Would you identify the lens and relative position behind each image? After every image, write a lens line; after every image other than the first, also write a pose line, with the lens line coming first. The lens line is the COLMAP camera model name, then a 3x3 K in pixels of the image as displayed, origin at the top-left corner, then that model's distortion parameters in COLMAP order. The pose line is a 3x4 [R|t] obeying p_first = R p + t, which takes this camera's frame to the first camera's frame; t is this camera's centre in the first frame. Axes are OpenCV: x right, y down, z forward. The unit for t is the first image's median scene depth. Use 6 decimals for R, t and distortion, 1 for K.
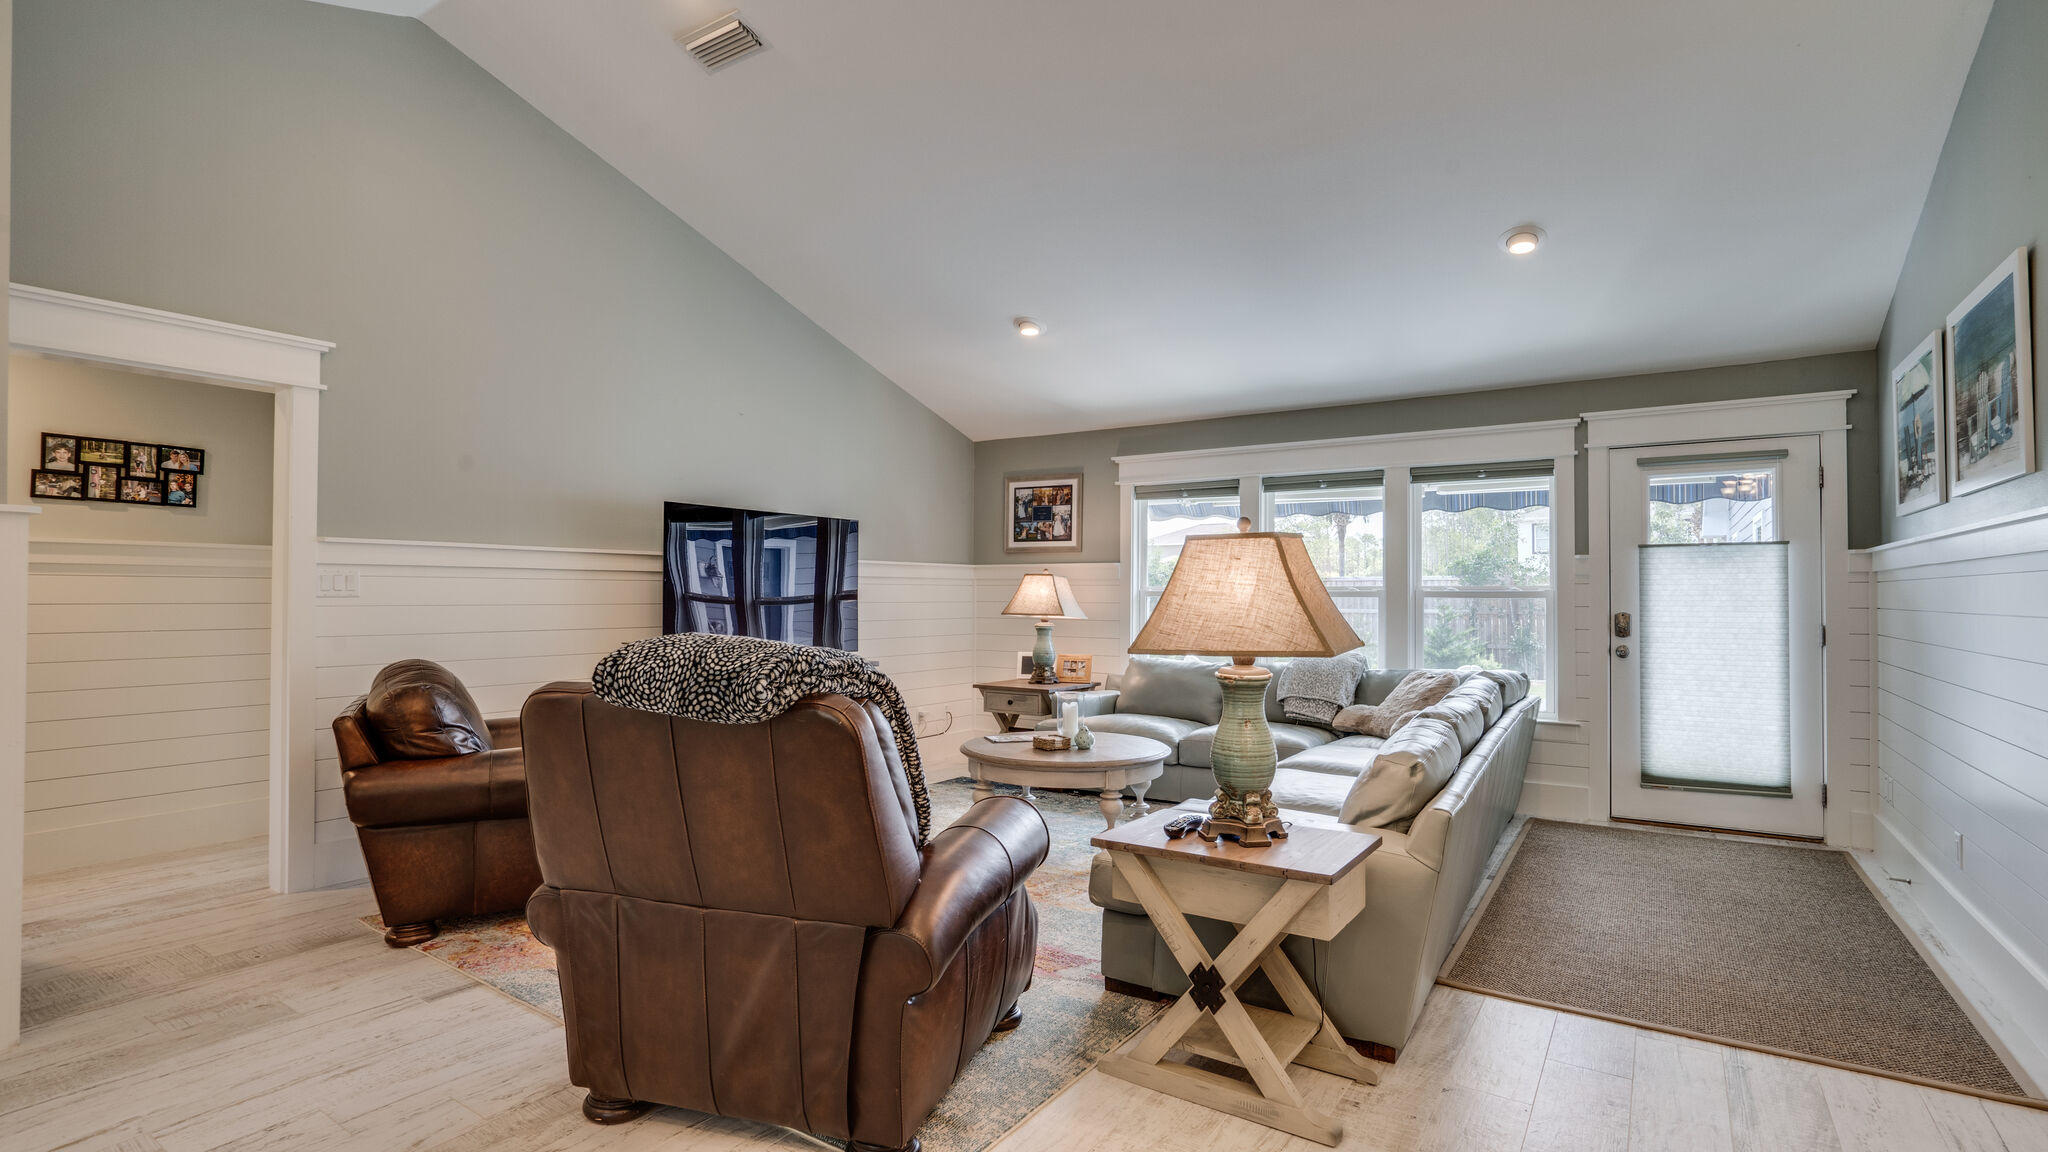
lens RADIAL K [[963.2, 0, 1024.0], [0, 963.2, 576.0], [0, 0, 1]] dist [-0.060561, 0.035239]
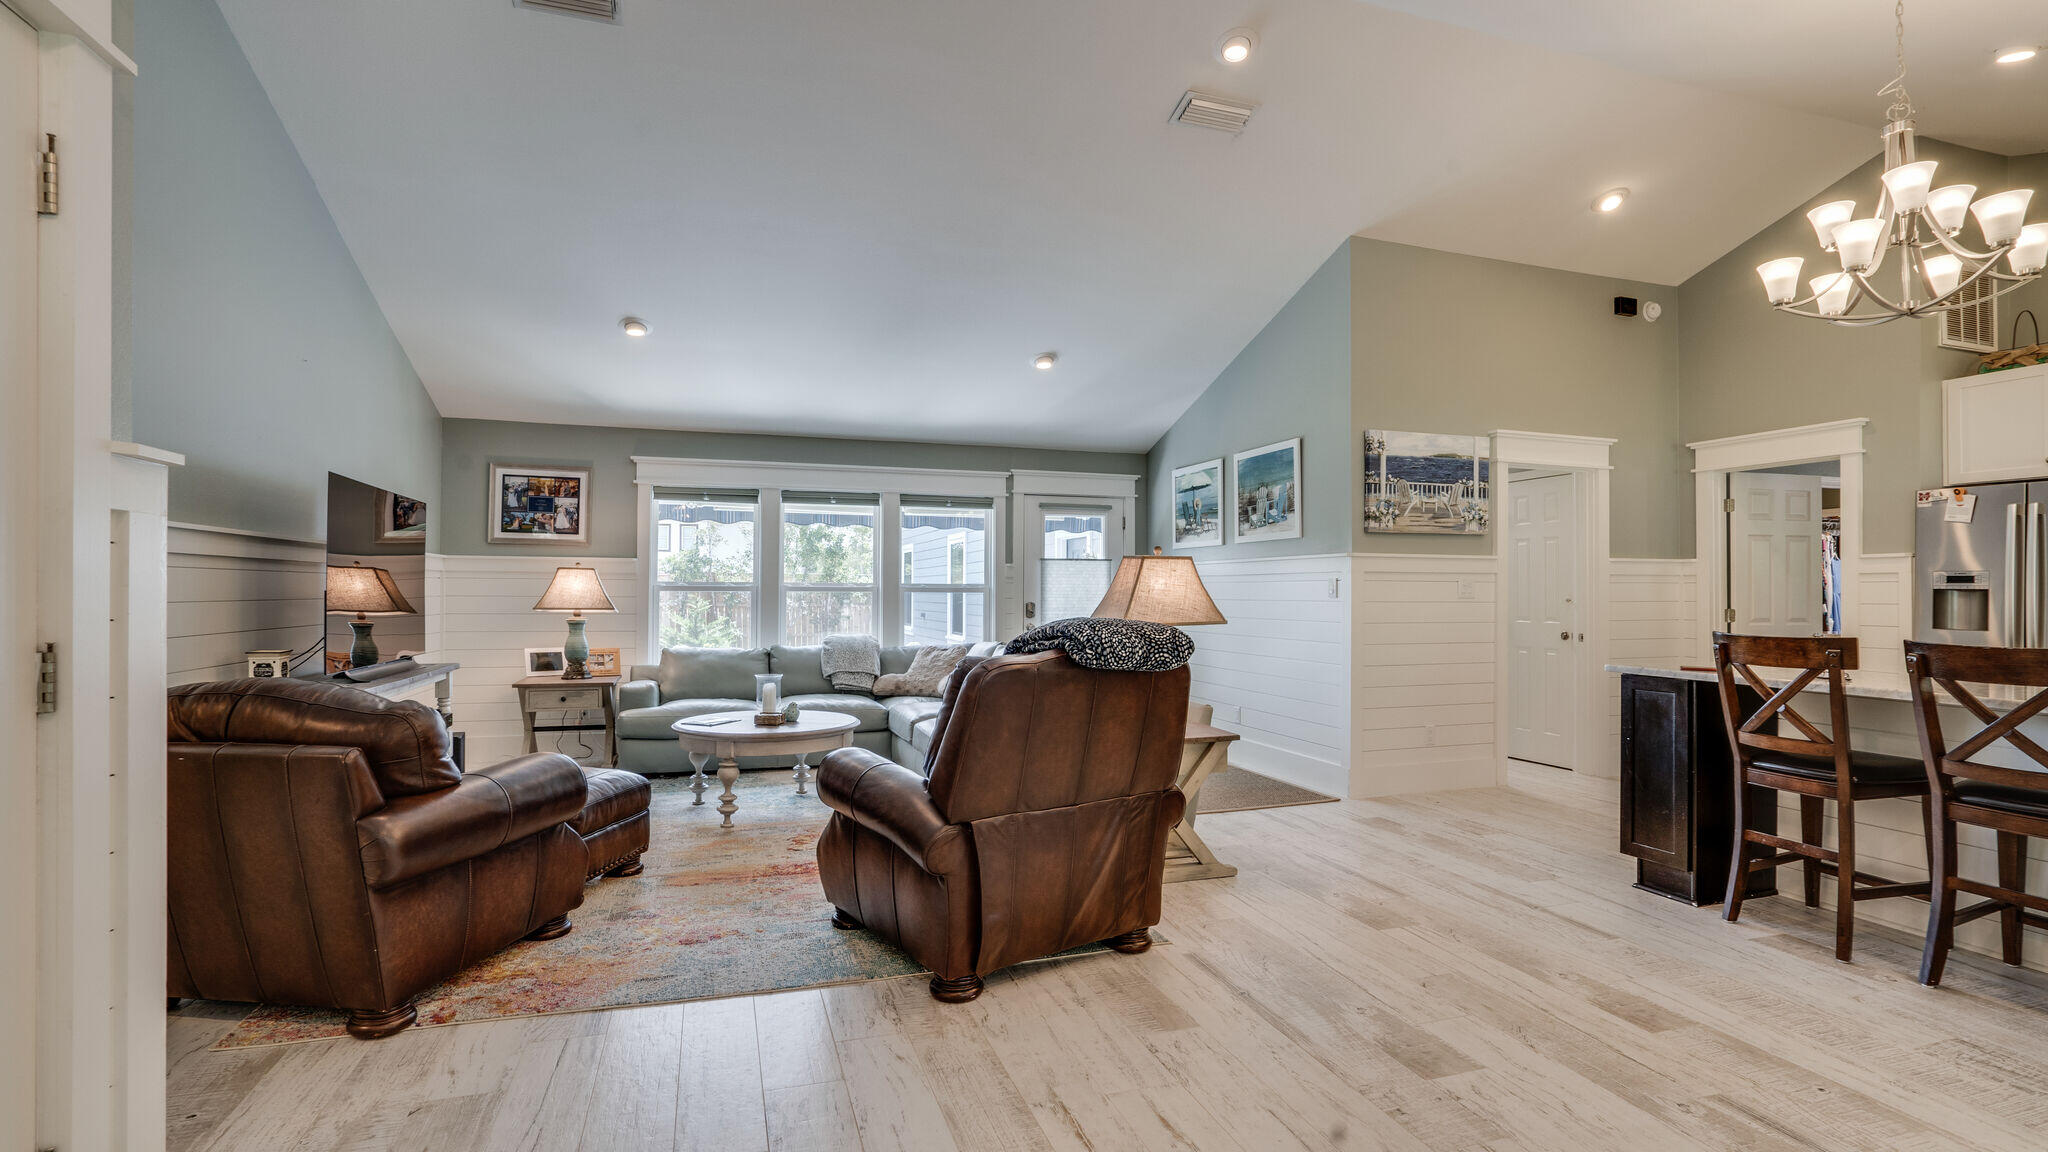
lens RADIAL K [[939.9, 0, 1020.4], [0, 939.9, 585.8], [0, 0, 1]] dist [-0.058413, 0.032477]
pose [[0.616718, 0.004965, 0.787169, -0.469569], [-0.018317, 0.999800, 0.008044, 0.000349], [-0.786971, -0.019379, 0.616686, 0.056844]]
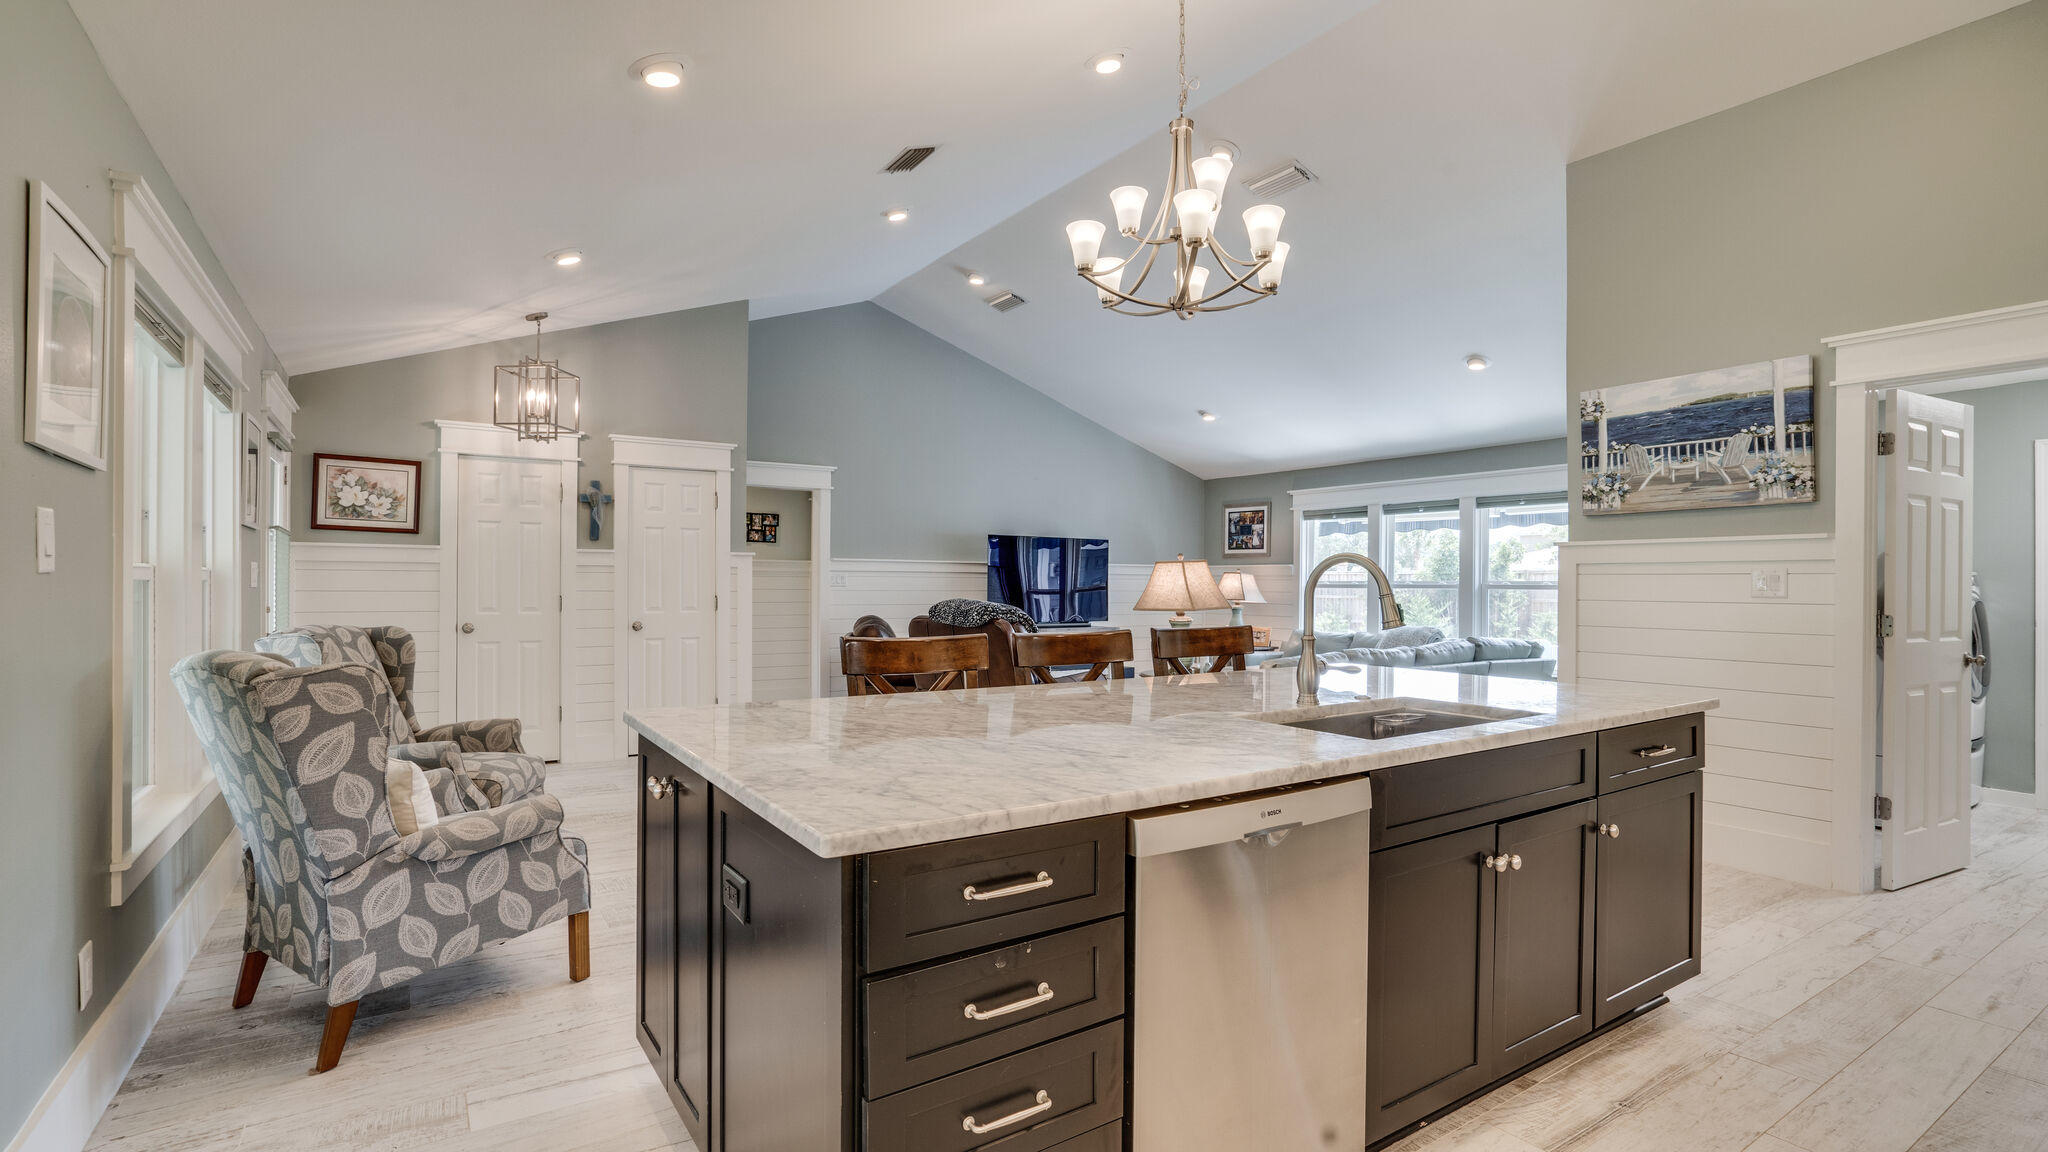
lens RADIAL K [[945.1, 0, 1024.0], [0, 945.1, 576.0], [0, 0, 1]] dist [-0.060061, 0.031572]
pose [[0.923295, -0.001467, -0.384088, 0.288040], [0.004843, 0.999958, 0.007821, -0.009788], [0.384061, -0.009081, 0.923263, -0.488191]]
